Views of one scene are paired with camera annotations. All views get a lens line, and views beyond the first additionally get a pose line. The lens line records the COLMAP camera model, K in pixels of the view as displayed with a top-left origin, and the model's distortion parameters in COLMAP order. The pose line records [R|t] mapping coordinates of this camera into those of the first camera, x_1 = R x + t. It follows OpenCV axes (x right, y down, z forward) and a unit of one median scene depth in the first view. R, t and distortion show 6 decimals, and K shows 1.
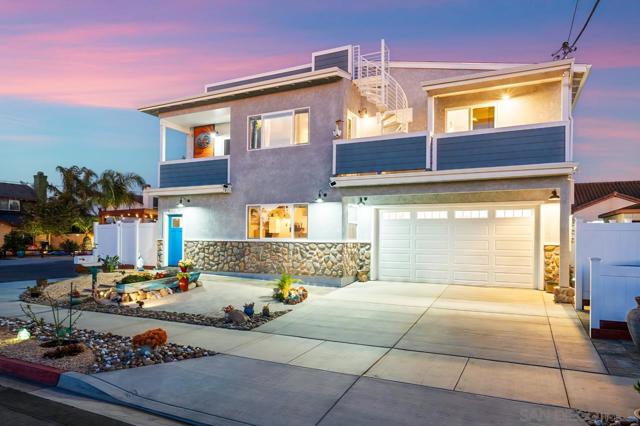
lens RADIAL K [[413.8, 0, 320.3], [0, 413.8, 232.0], [0, 0, 1]] dist [-0.000631, 0.001850]
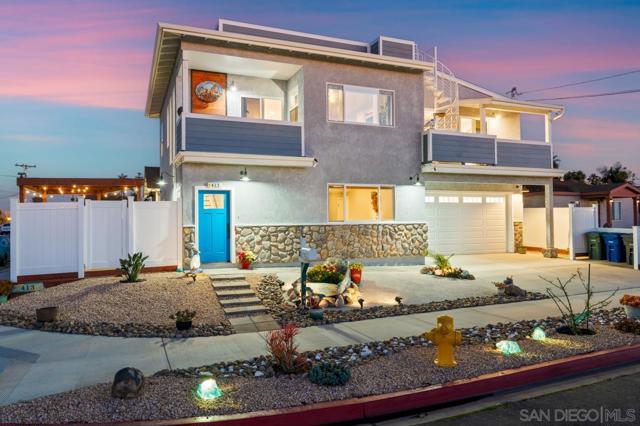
lens RADIAL K [[451.0, 0, 320.0], [0, 451.0, 213.1], [0, 0, 1]] dist [-0.001665, -0.000663]
pose [[0.650502, 0.000468, 0.759504, -0.968034], [0.010016, 0.999908, -0.009194, 0.006871], [-0.759438, 0.013588, 0.650438, 0.413892]]
